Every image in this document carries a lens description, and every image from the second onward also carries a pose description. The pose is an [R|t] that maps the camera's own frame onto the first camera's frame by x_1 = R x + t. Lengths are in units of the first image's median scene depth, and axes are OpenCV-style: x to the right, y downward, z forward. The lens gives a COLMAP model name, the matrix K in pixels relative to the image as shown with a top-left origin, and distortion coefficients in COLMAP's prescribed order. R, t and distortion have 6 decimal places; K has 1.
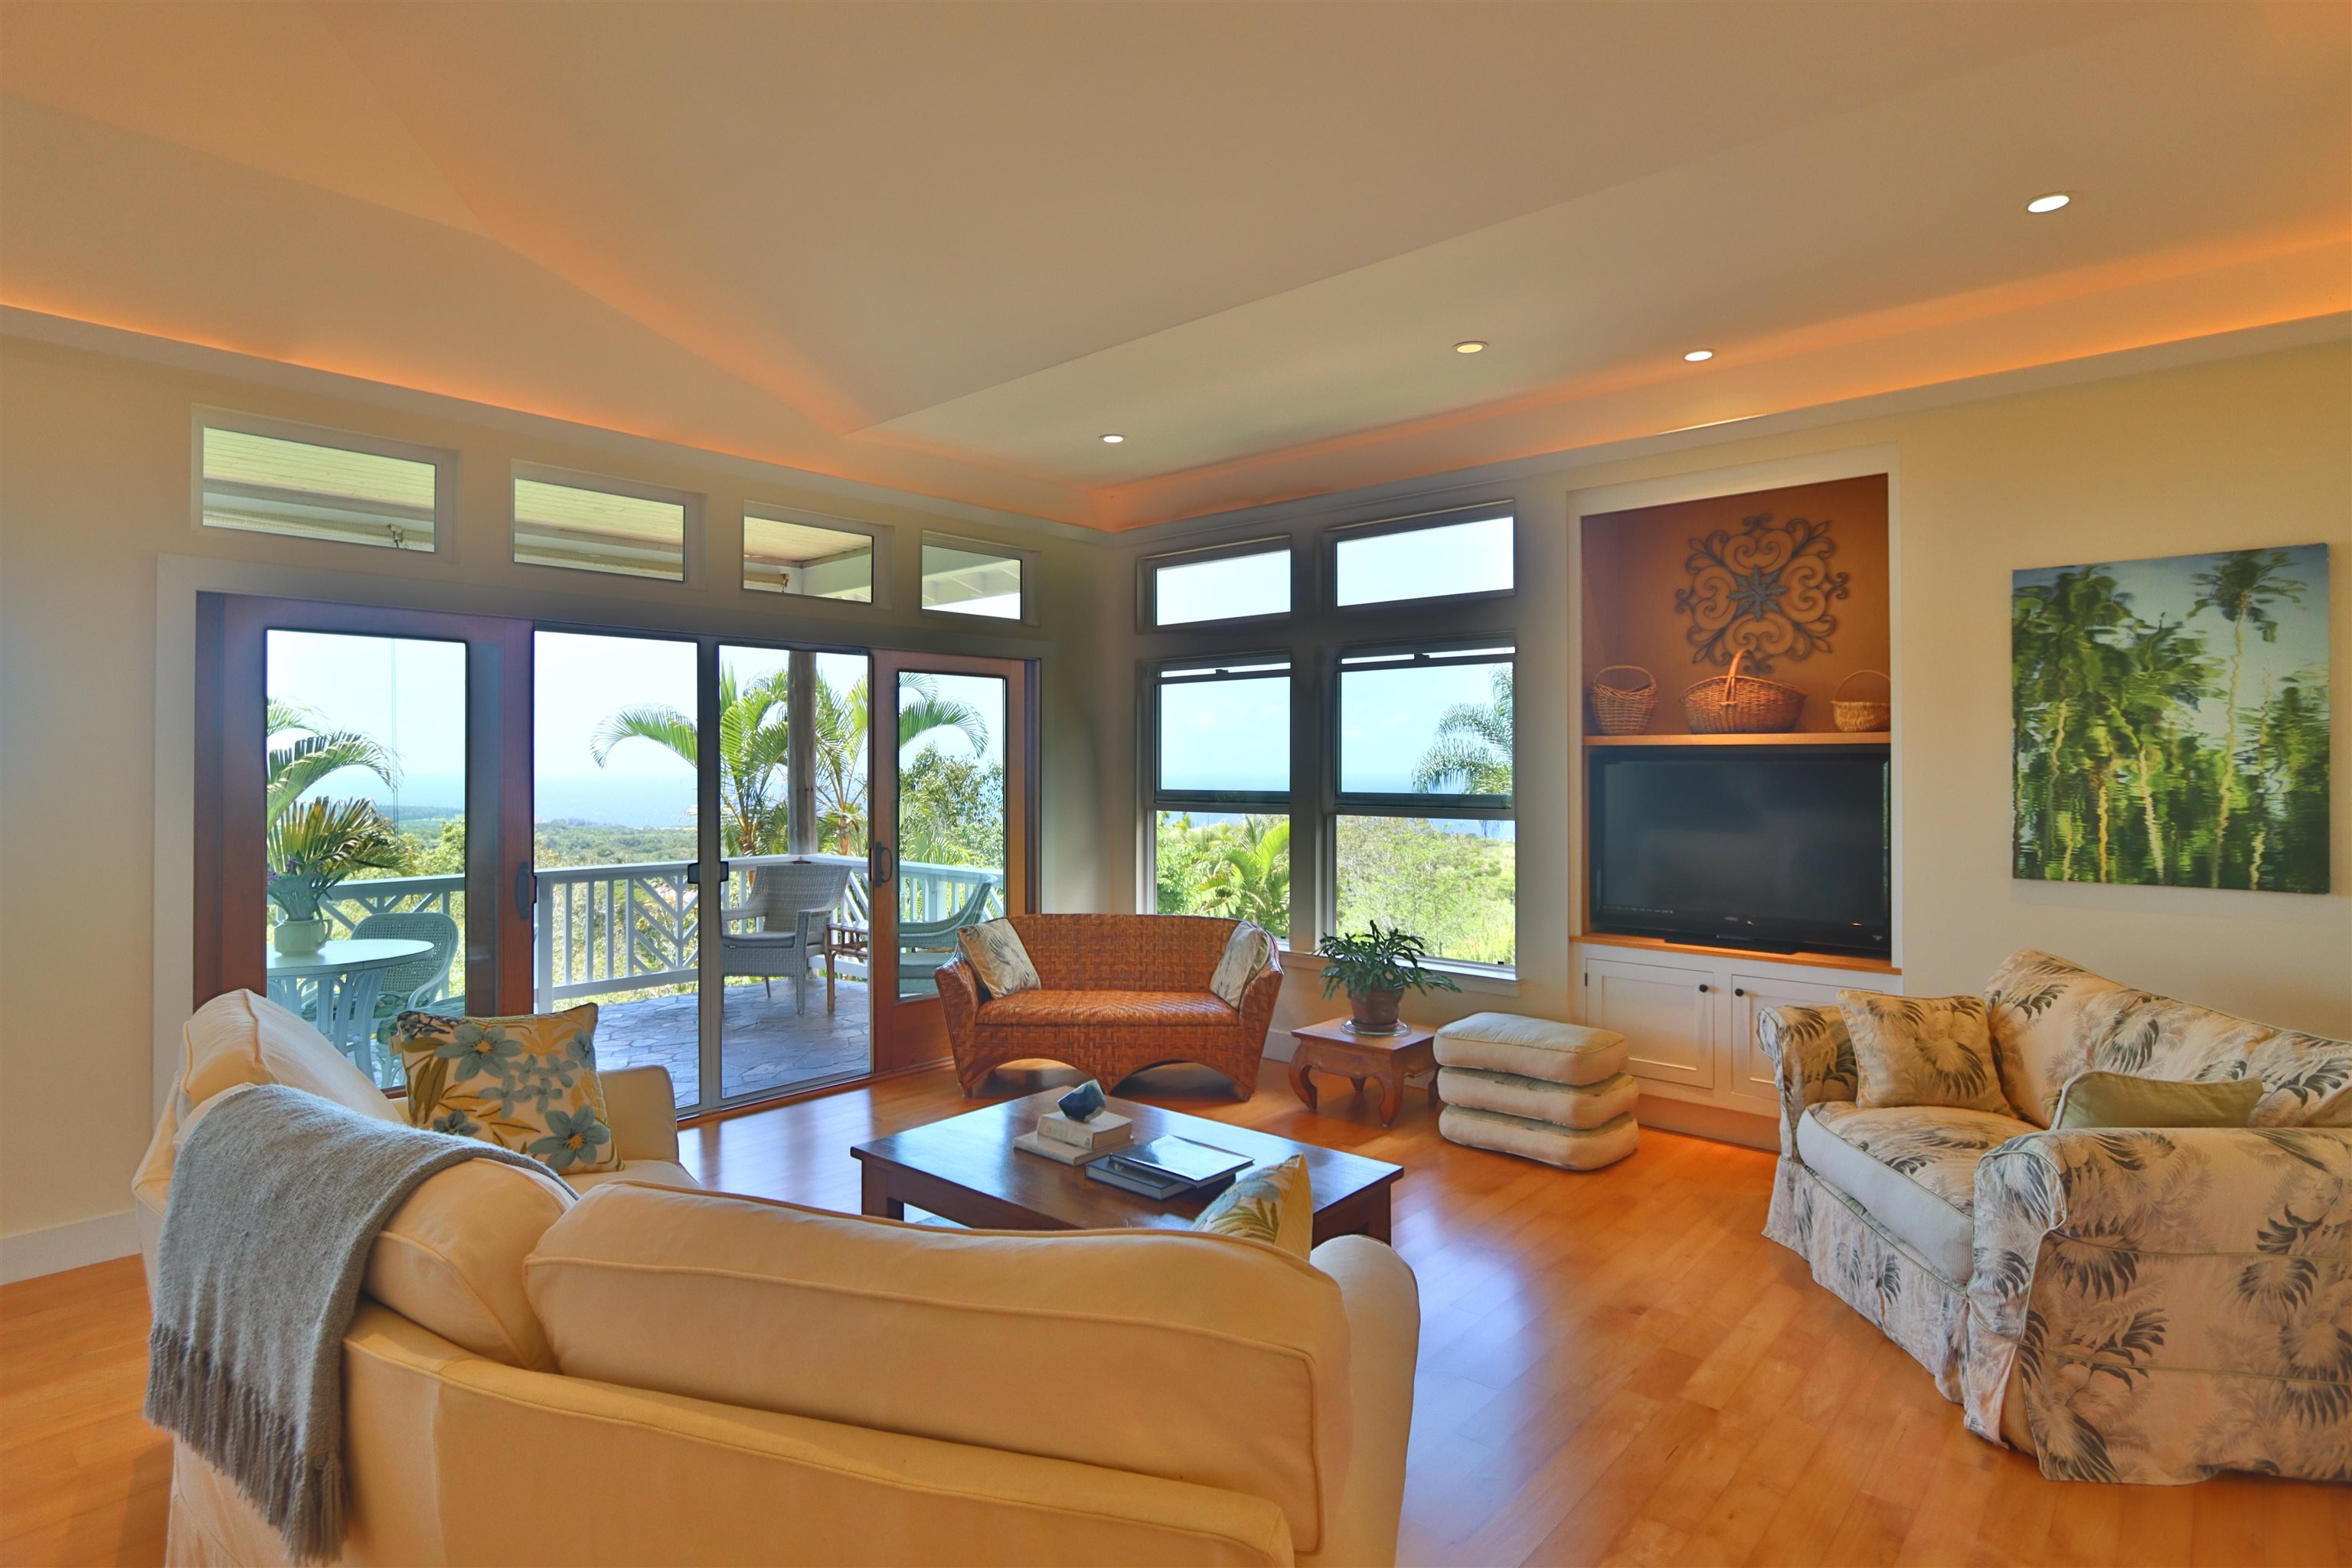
lens RADIAL K [[1199.7, 0, 1152.3], [0, 1199.7, 769.6], [0, 0, 1]] dist [-0.015513, 0.001185]
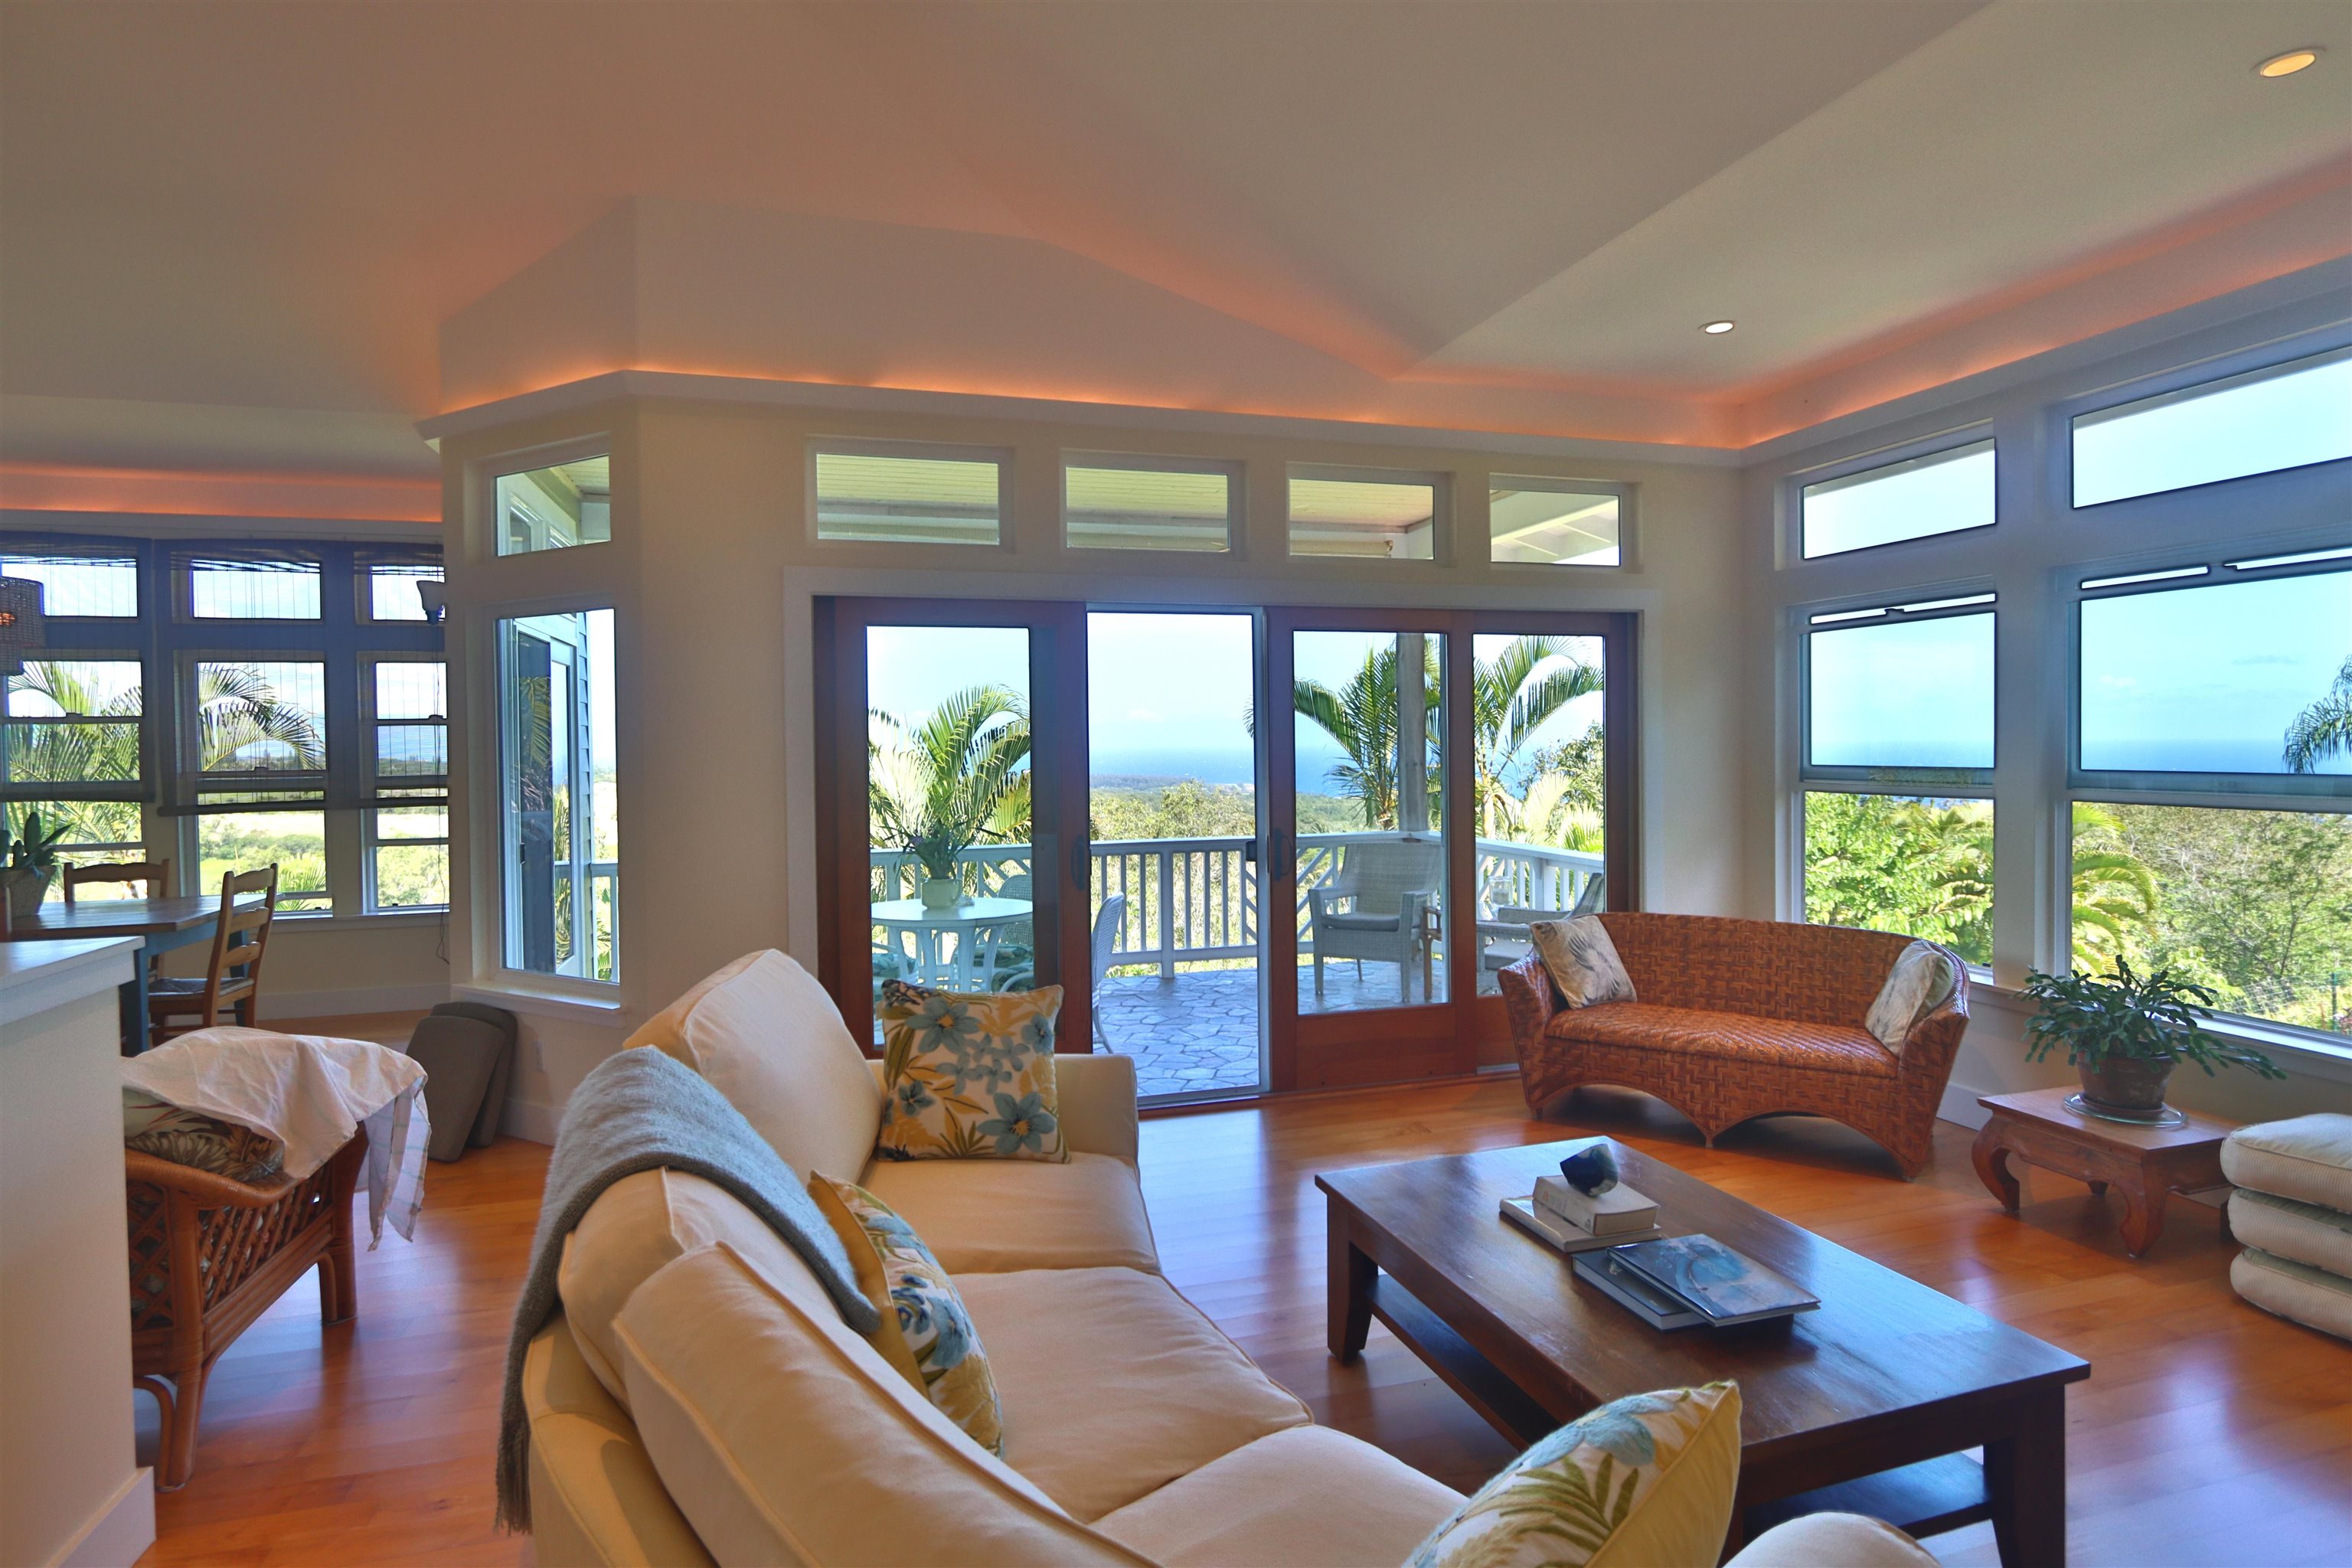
lens RADIAL K [[1199.7, 0, 1152.3], [0, 1199.7, 769.6], [0, 0, 1]] dist [-0.015513, 0.001185]
pose [[0.849804, 0.002895, -0.527091, 0.070922], [0.009405, 0.999742, 0.020654, -0.001110], [0.527015, -0.022509, 0.849558, 0.126610]]
